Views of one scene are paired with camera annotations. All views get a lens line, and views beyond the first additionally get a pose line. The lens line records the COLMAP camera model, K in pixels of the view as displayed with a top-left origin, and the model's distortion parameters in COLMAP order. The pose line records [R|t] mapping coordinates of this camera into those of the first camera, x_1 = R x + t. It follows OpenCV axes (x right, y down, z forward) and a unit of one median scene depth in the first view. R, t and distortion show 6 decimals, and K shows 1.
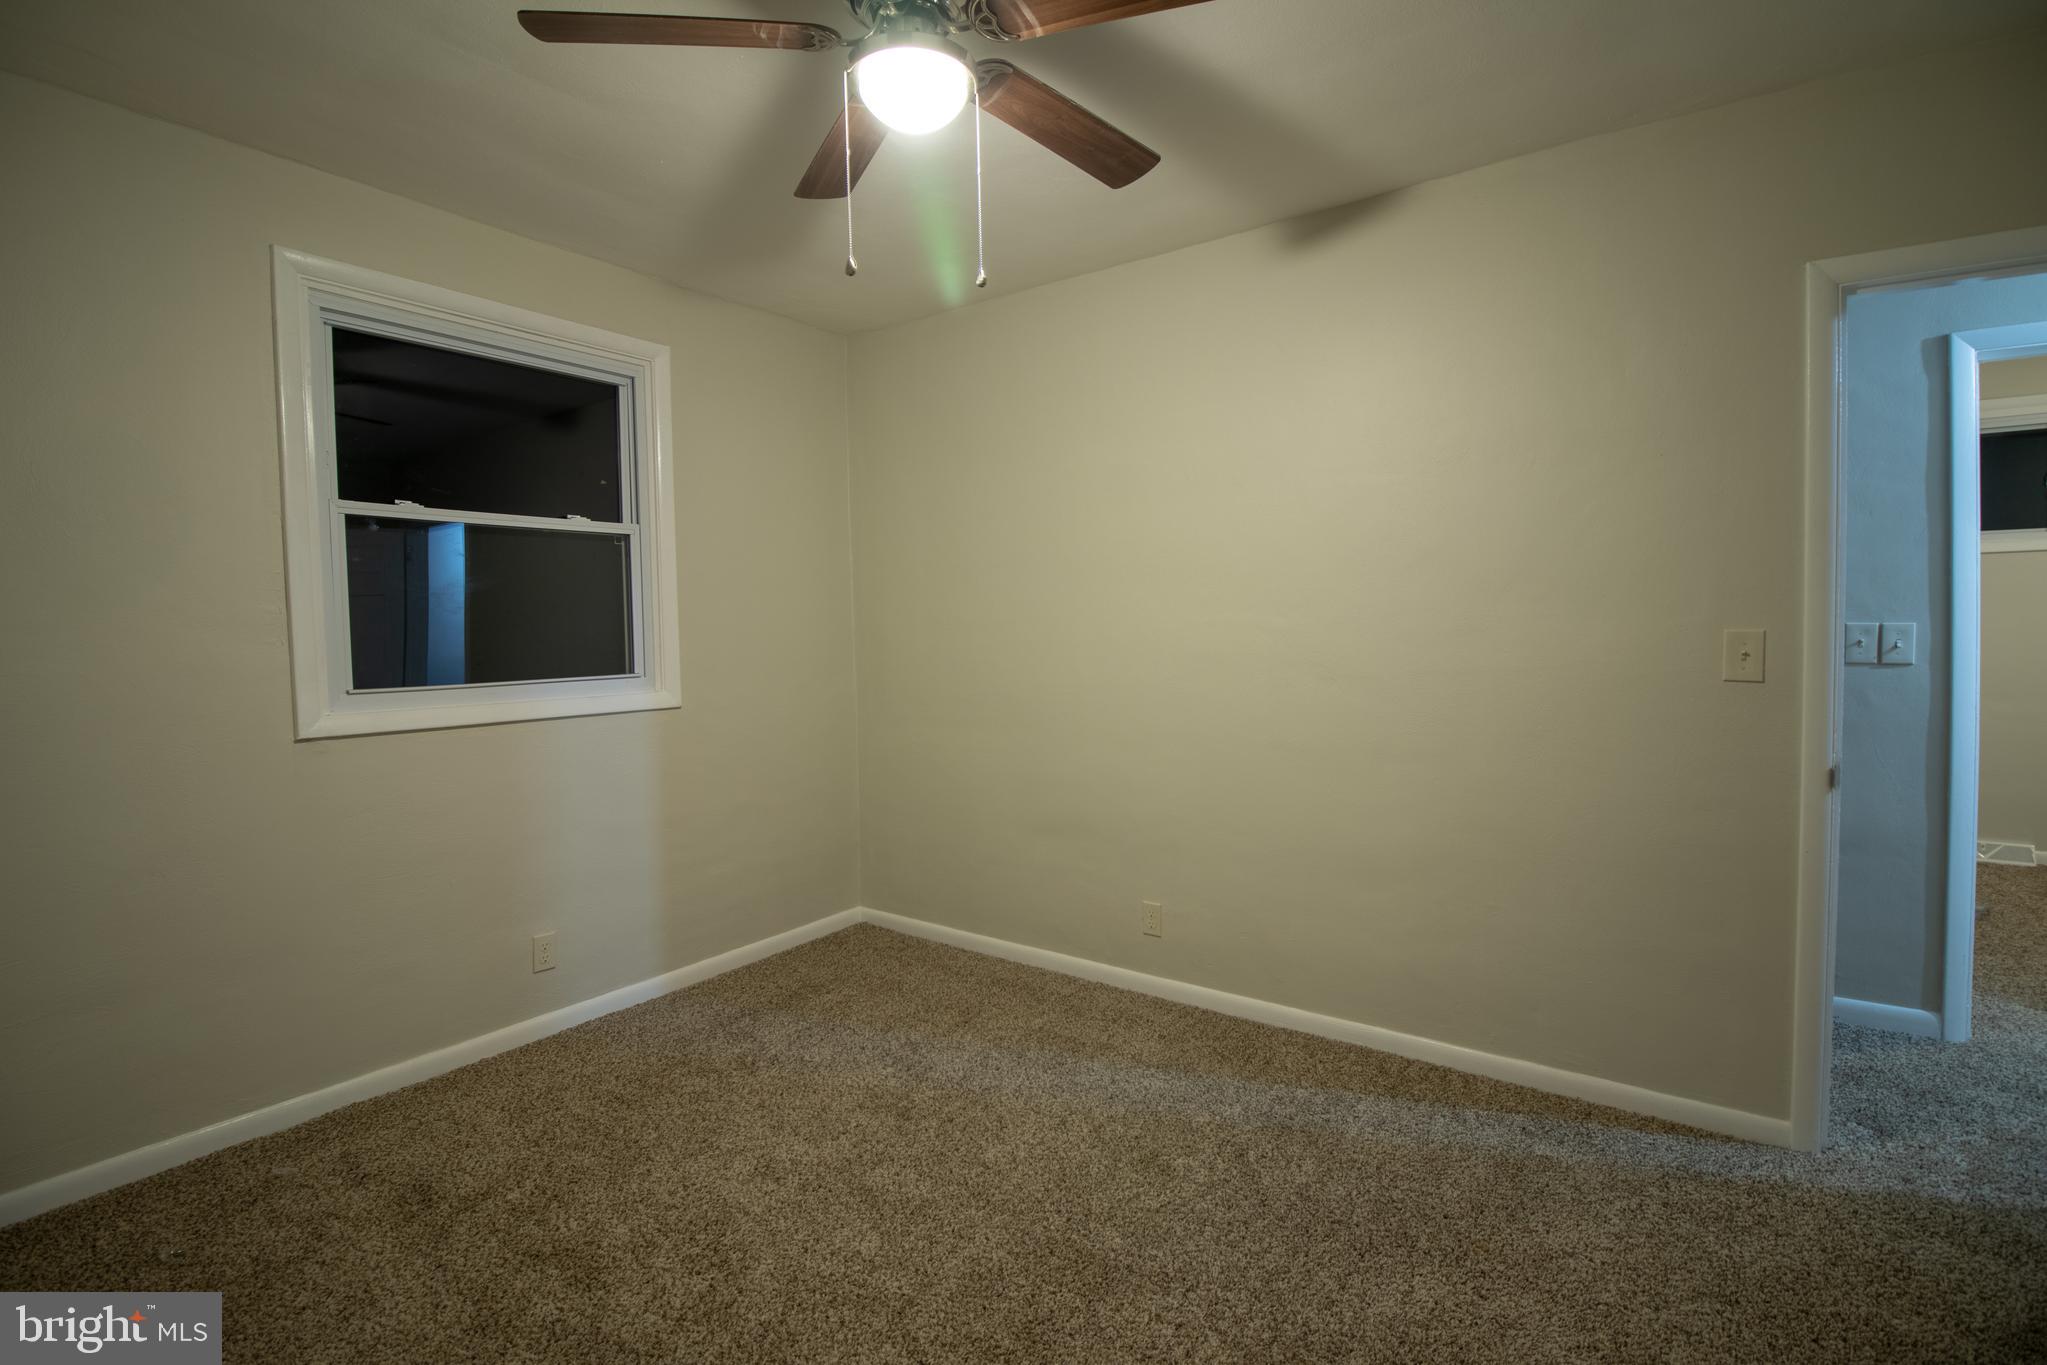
lens RADIAL K [[946.9, 0, 1029.3], [0, 946.9, 660.9], [0, 0, 1]] dist [0.001435, -0.014583]
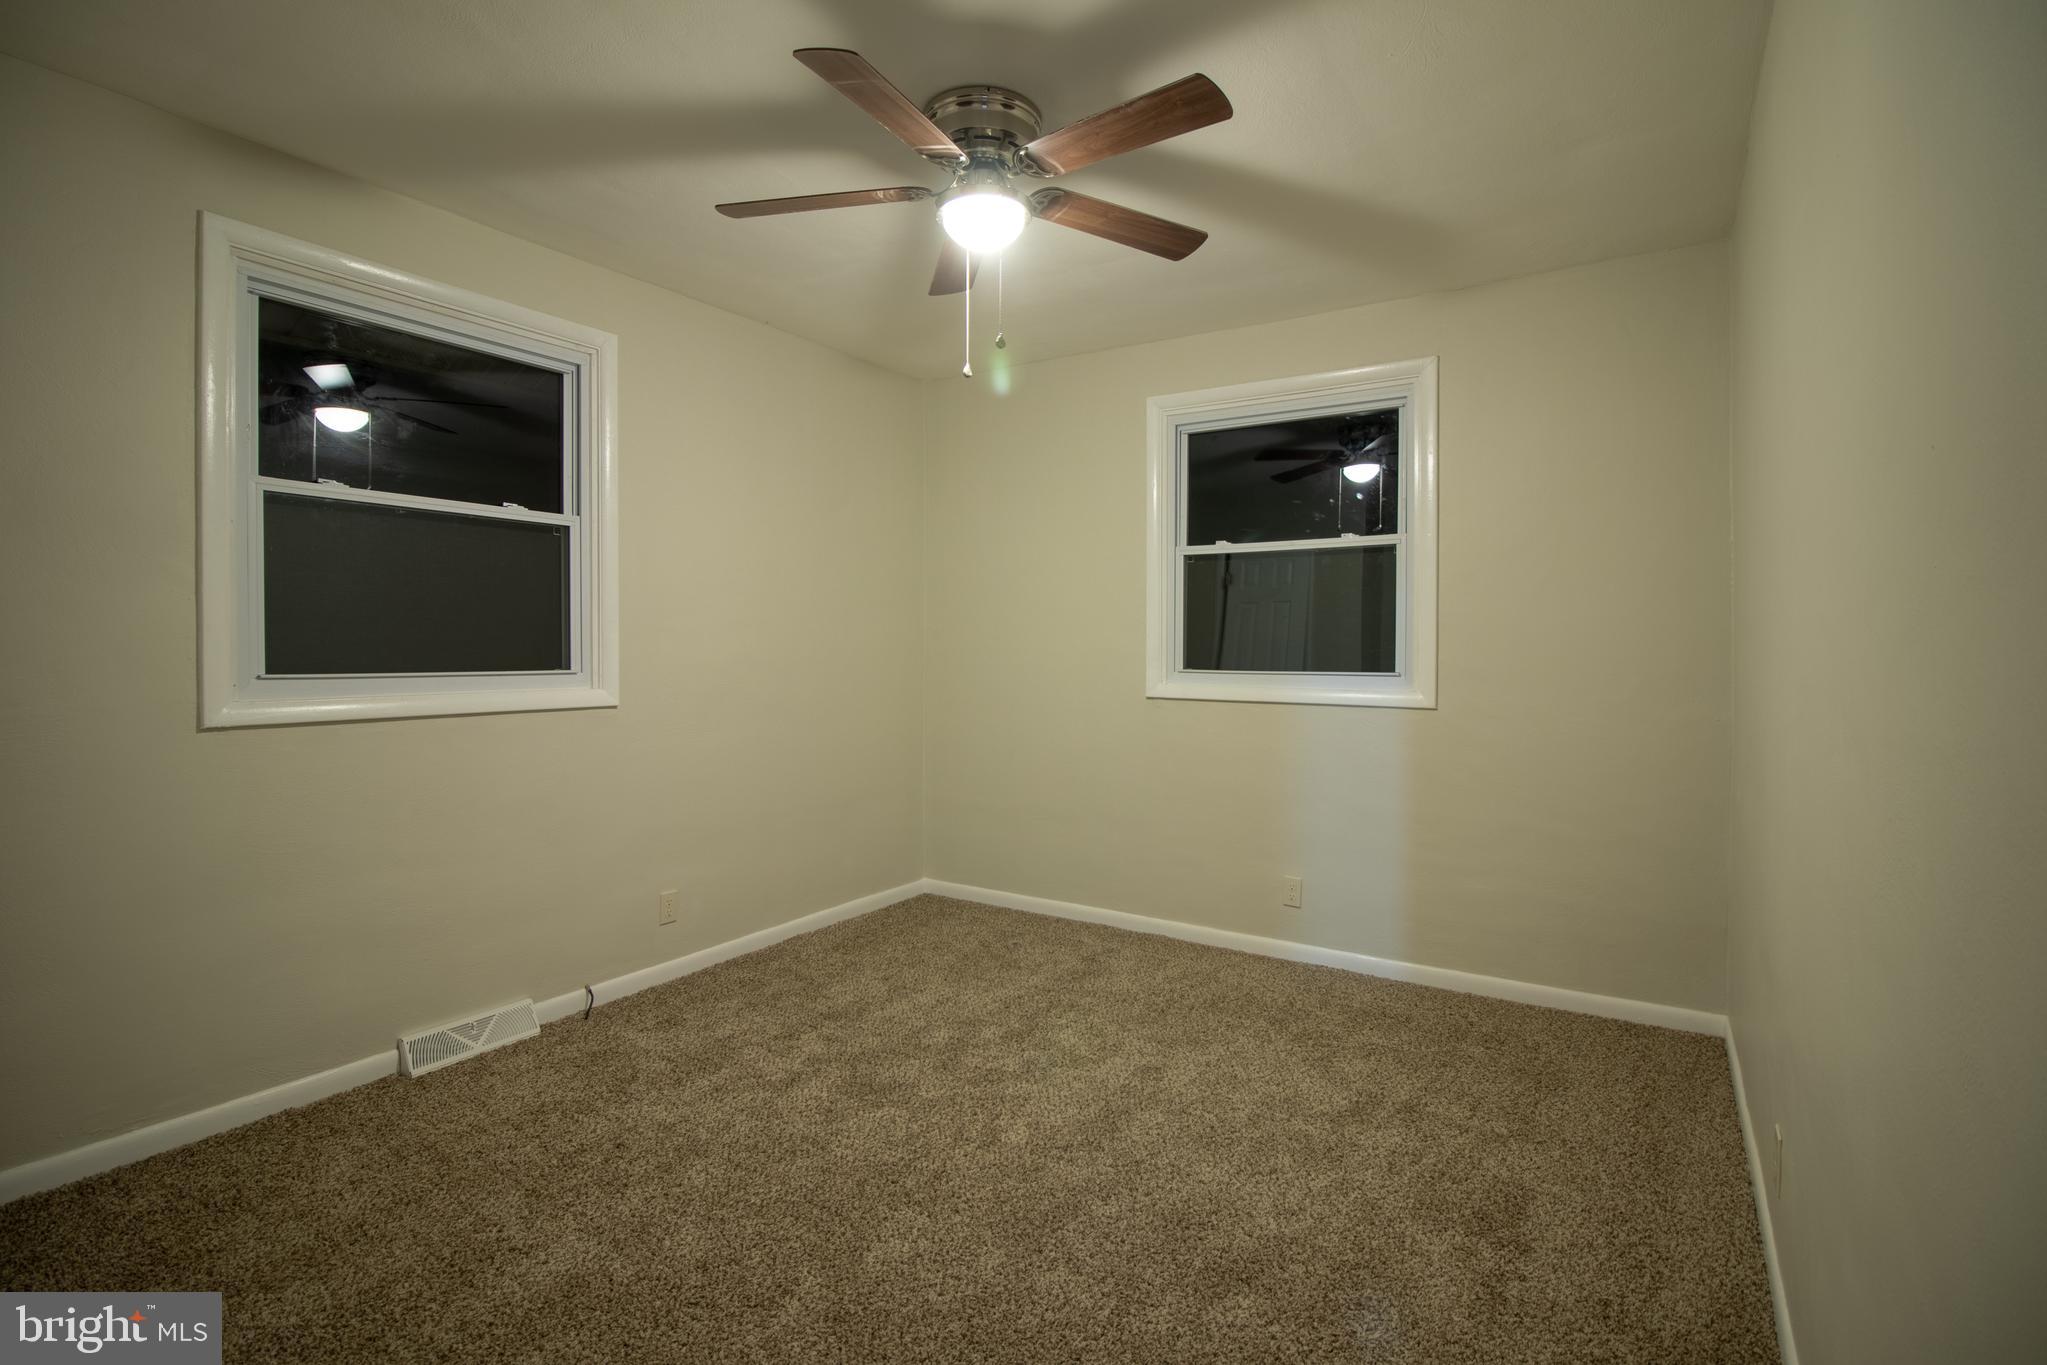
lens RADIAL K [[946.9, 0, 1029.3], [0, 946.9, 660.9], [0, 0, 1]] dist [0.001435, -0.014583]
pose [[0.059402, 0.032245, -0.997713, 0.739279], [-0.043970, 0.998593, 0.029655, -0.016244], [0.997265, 0.042108, 0.060736, 0.606491]]
